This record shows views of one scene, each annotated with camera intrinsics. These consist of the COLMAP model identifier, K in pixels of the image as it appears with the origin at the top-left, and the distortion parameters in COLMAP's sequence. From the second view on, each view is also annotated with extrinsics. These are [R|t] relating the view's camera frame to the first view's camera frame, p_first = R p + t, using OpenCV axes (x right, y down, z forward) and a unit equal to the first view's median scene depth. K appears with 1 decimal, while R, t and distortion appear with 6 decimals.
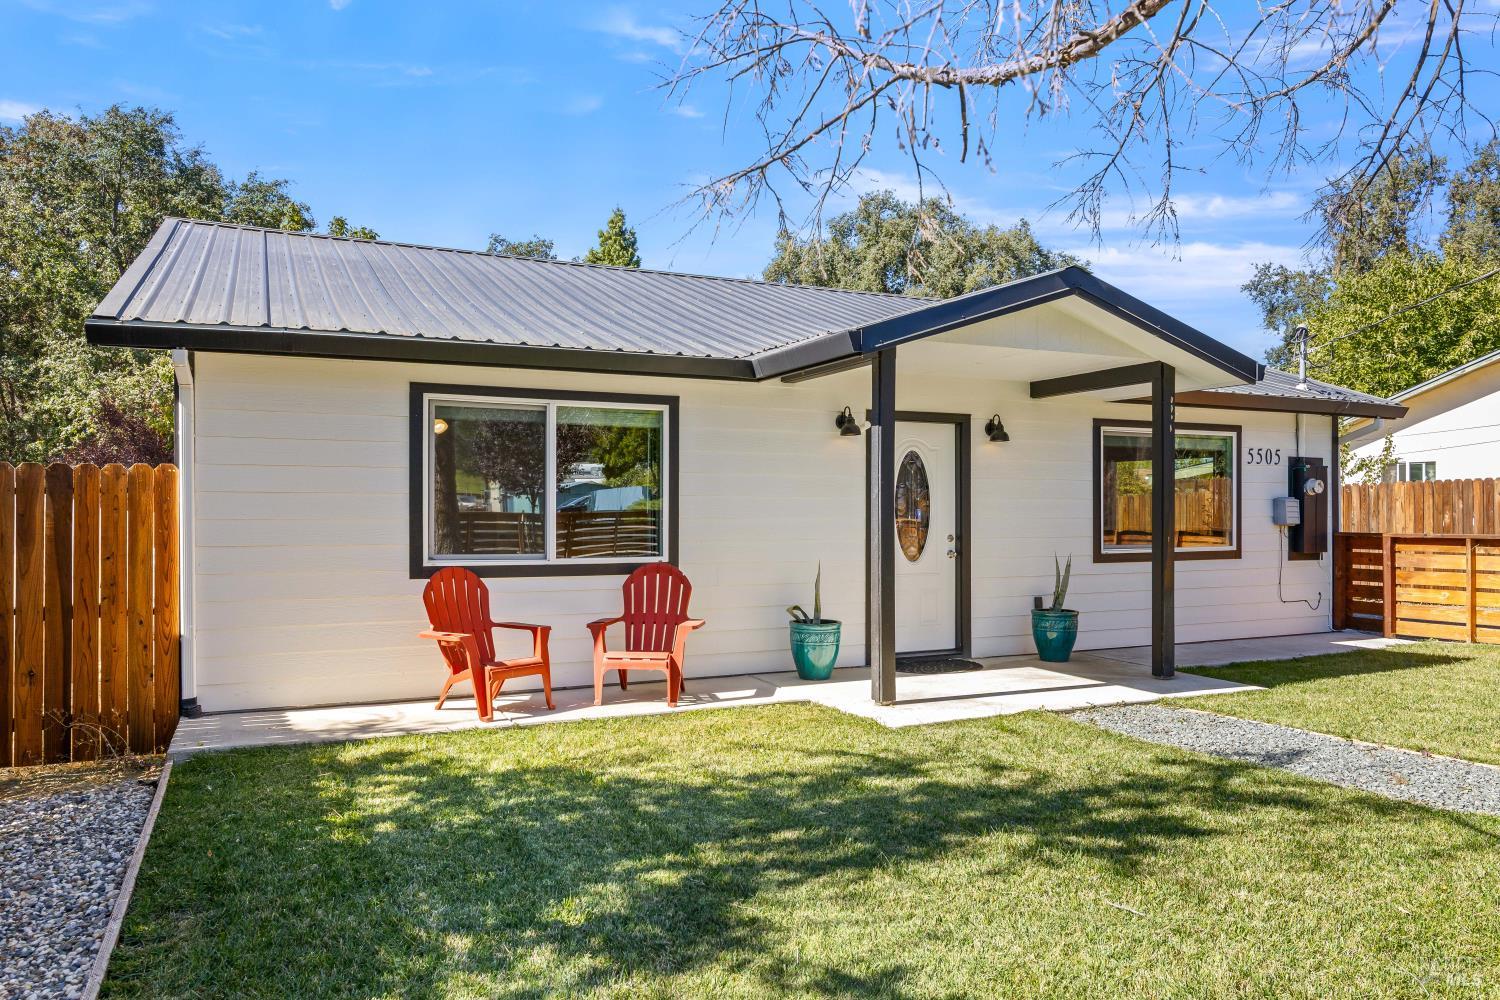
lens RADIAL K [[1057.2, 0, 750.0], [0, 1057.2, 500.0], [0, 0, 1]] dist [0.001902, 0.002236]
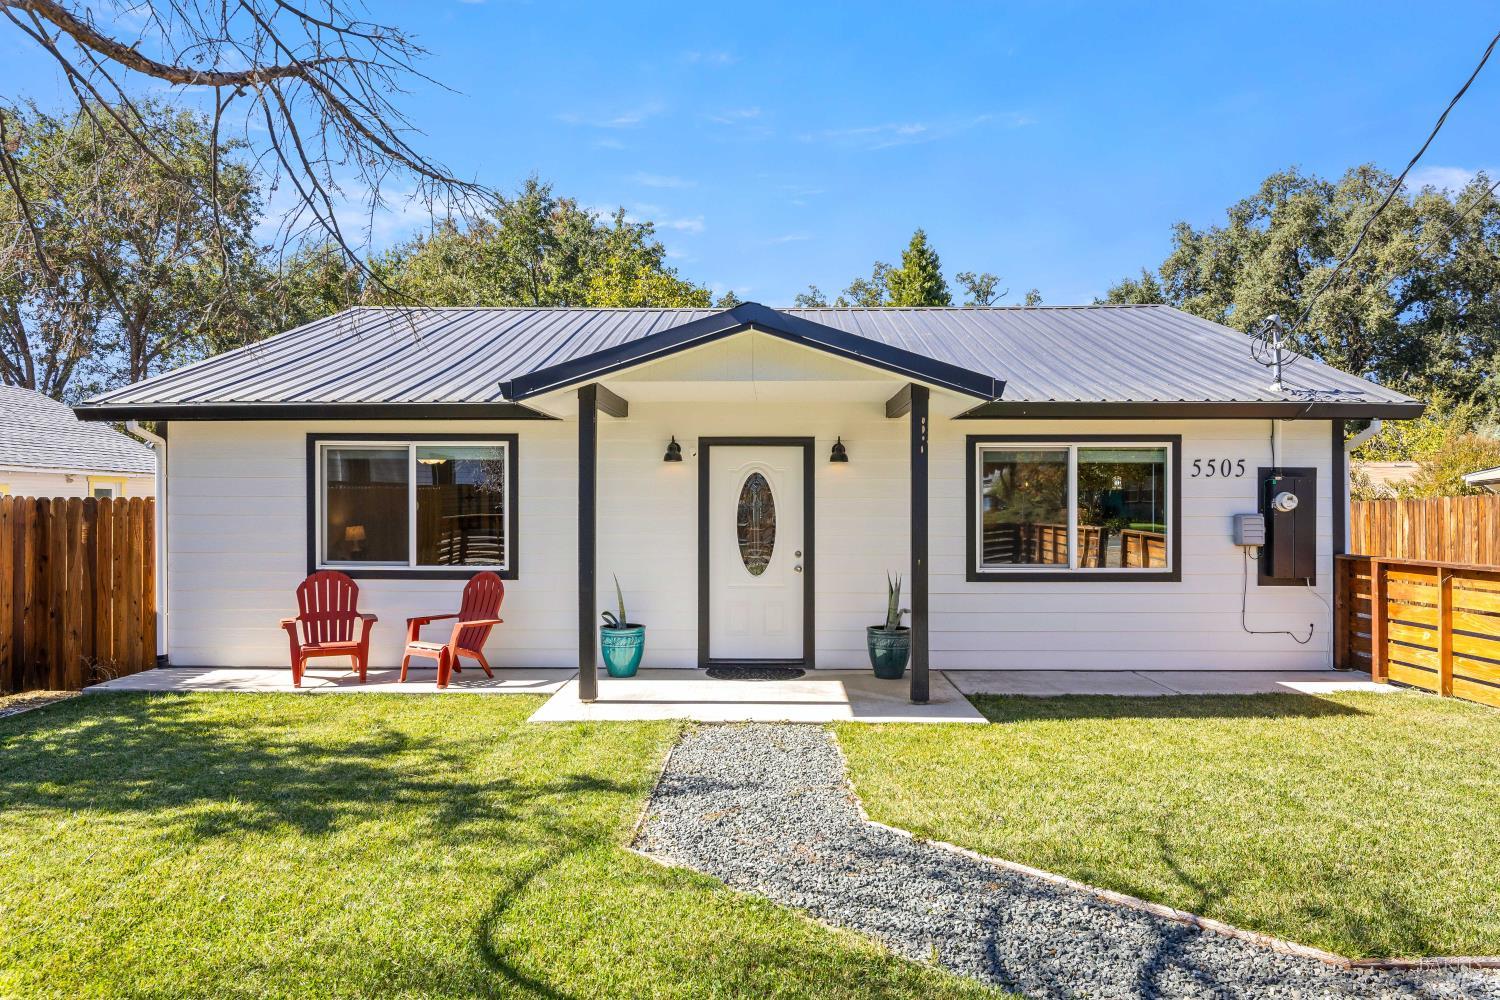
lens RADIAL K [[978.4, 0, 750.0], [0, 978.4, 500.0], [0, 0, 1]] dist [0.004965, 0.000007]
pose [[0.897199, -0.002575, -0.441619, 0.580143], [0.004176, 0.999988, 0.002654, -0.021080], [0.441606, -0.004225, 0.897199, 0.097928]]
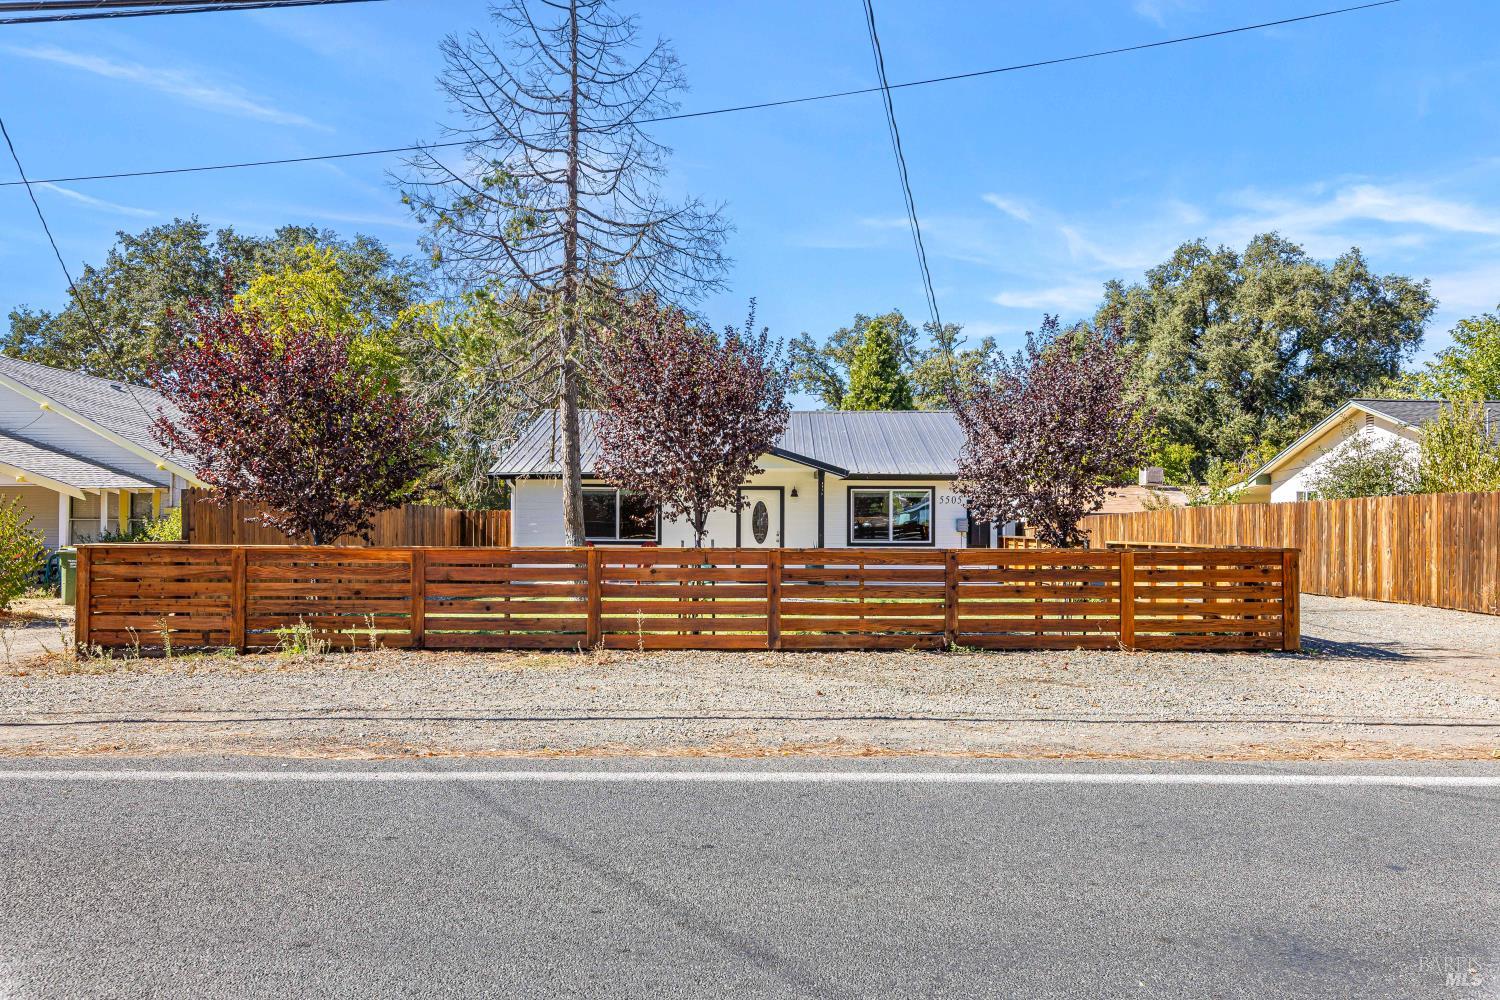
lens RADIAL K [[994.9, 0, 750.0], [0, 994.9, 500.0], [0, 0, 1]] dist [-0.000200, -0.000036]
pose [[0.897736, -0.004391, -0.440513, 1.188011], [0.000070, 0.999952, -0.009825, -0.024444], [0.440535, 0.008789, 0.897693, -1.186145]]
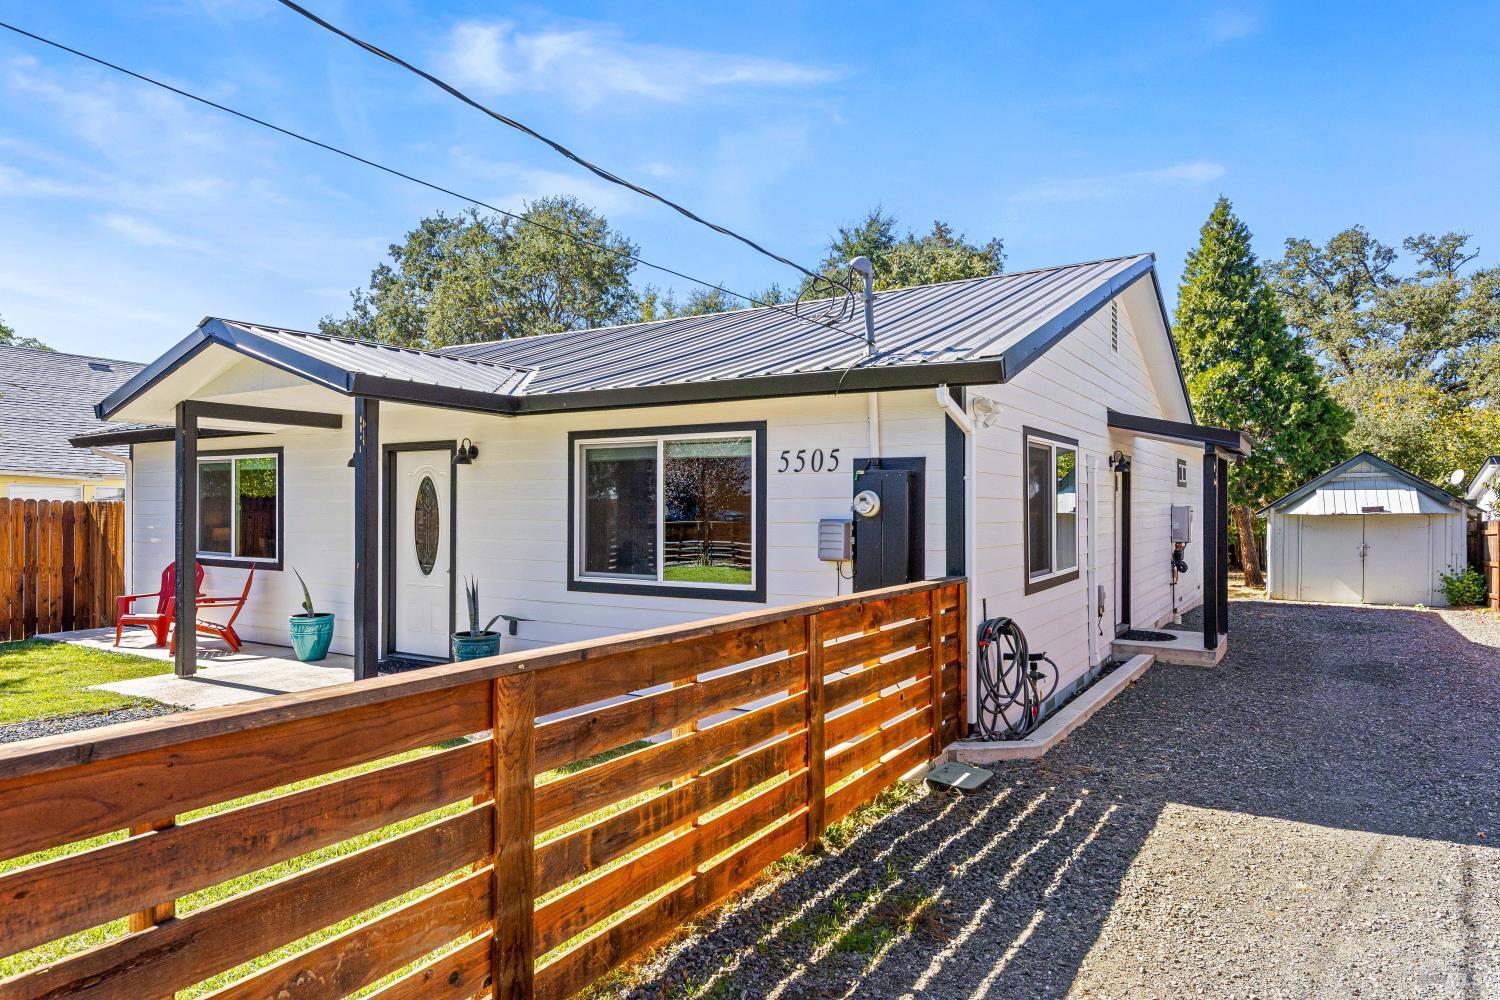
lens RADIAL K [[905.8, 0, 750.0], [0, 905.8, 500.0], [0, 0, 1]] dist [0.002541, 0.002035]
pose [[0.552428, -0.010544, -0.833494, 1.131052], [0.003231, 0.999940, -0.010509, -0.010227], [0.833554, 0.003113, 0.552429, 0.740813]]
